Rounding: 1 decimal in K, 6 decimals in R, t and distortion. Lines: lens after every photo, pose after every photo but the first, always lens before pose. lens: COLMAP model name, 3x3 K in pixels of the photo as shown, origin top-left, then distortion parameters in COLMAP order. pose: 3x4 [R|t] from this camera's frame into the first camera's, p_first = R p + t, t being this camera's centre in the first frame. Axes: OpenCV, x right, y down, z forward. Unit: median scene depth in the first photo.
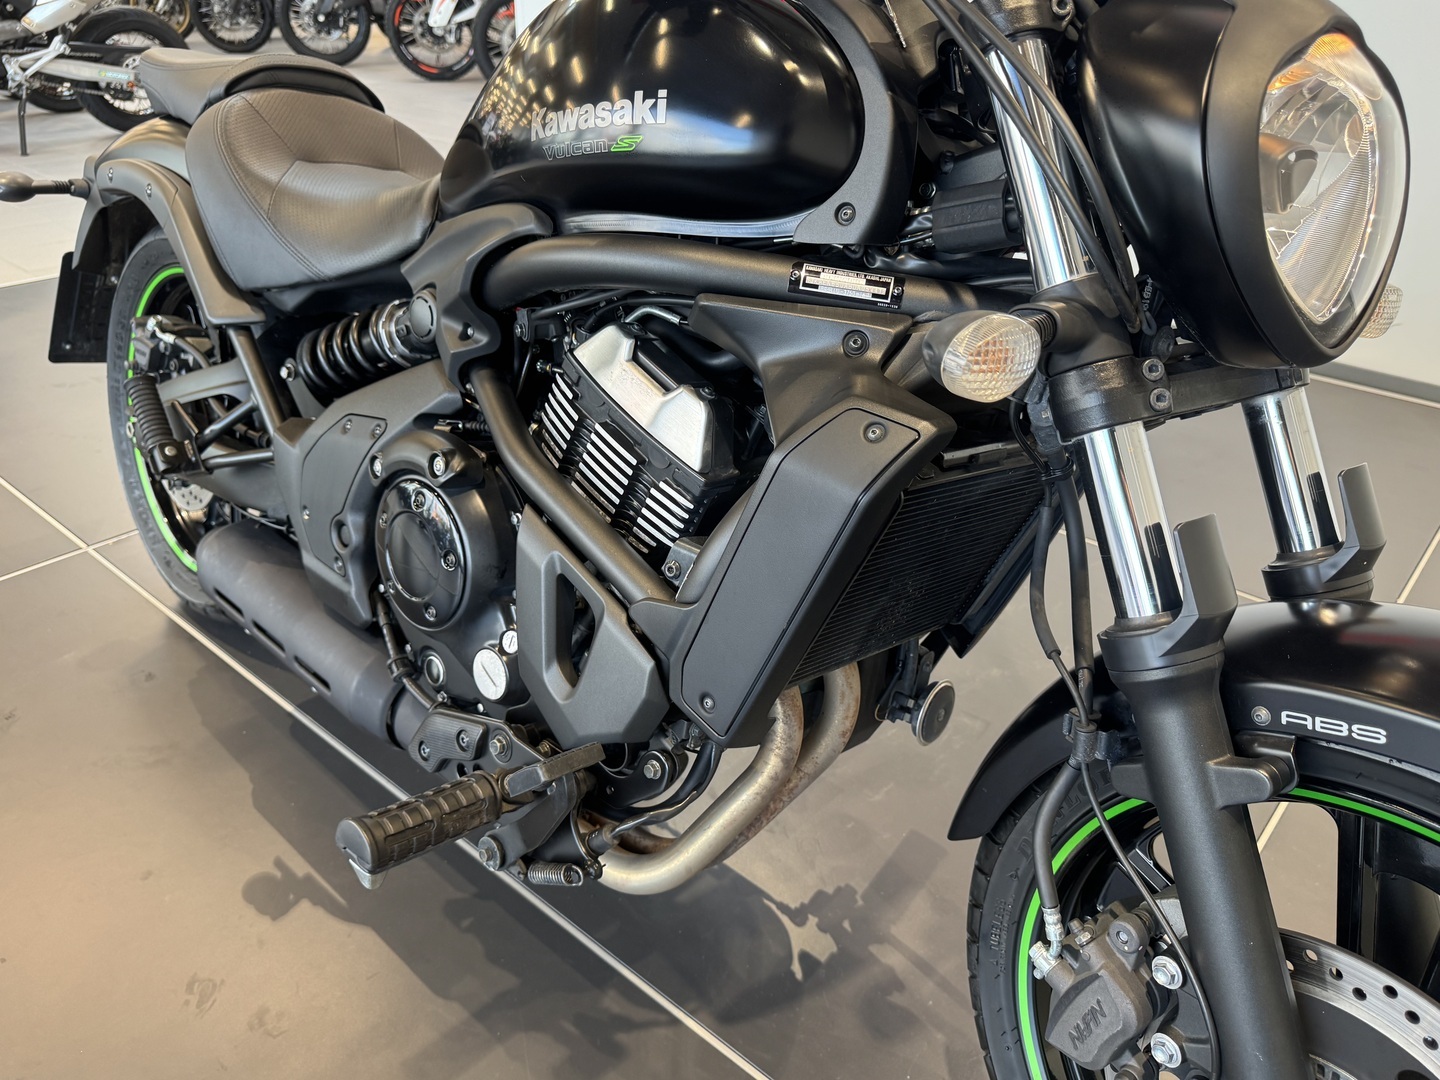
lens RADIAL K [[1075.3, 0, 720.0], [0, 1075.3, 540.0], [0, 0, 1]] dist [0.073162, -0.130546]
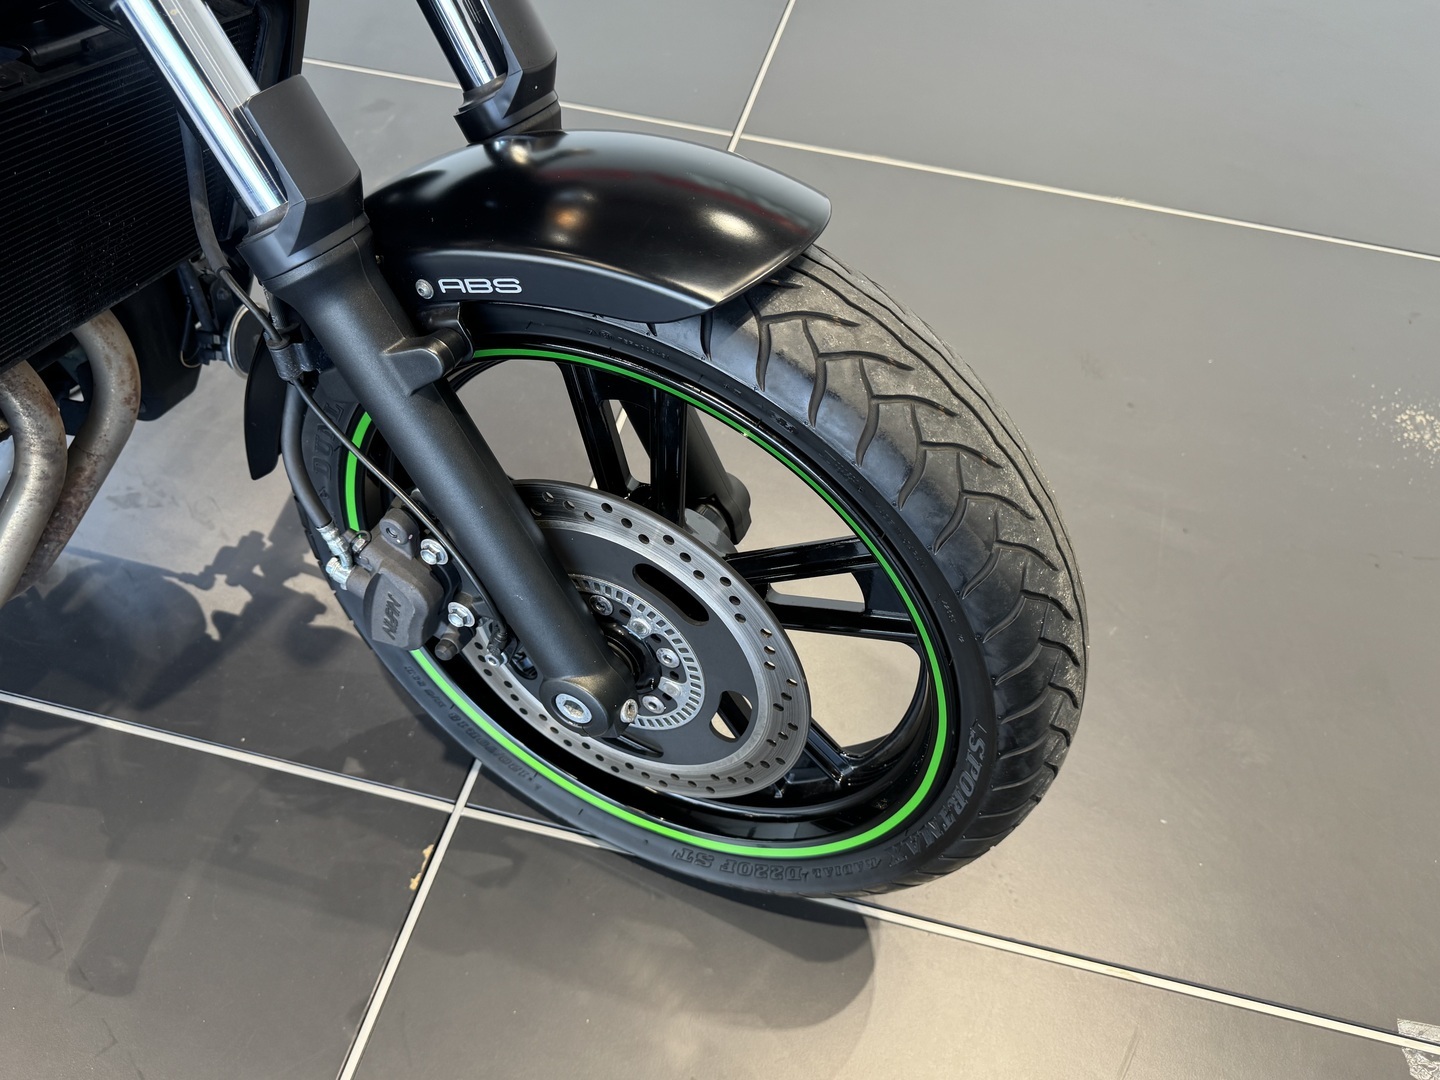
lens RADIAL K [[1075.3, 0, 720.0], [0, 1075.3, 540.0], [0, 0, 1]] dist [0.073162, -0.130546]
pose [[0.884433, -0.340560, 0.319056, 0.195961], [0.192425, 0.889001, 0.415512, 0.006455], [-0.425148, -0.306098, 0.851794, 0.003073]]
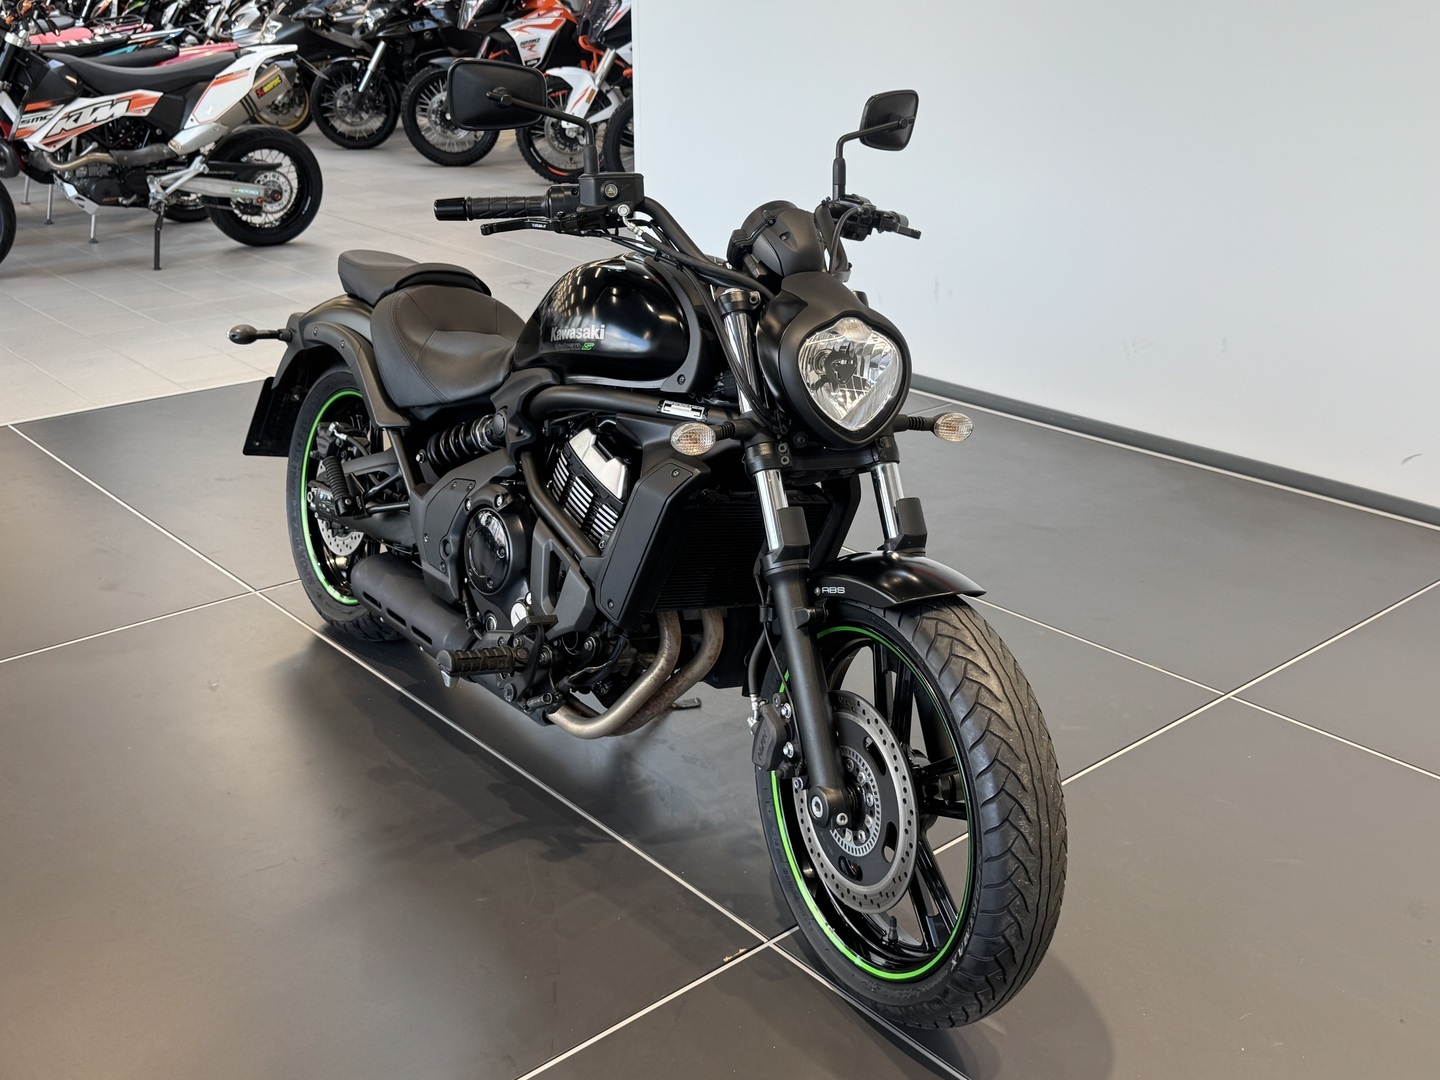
lens RADIAL K [[1514.2, 0, 720.0], [0, 1514.2, 540.0], [0, 0, 1]] dist [0.148513, -0.003986]
pose [[0.988249, 0.030924, -0.149692, 0.439505], [-0.051918, 0.989009, -0.138442, 0.293225], [0.143765, 0.144587, 0.978992, -1.295086]]
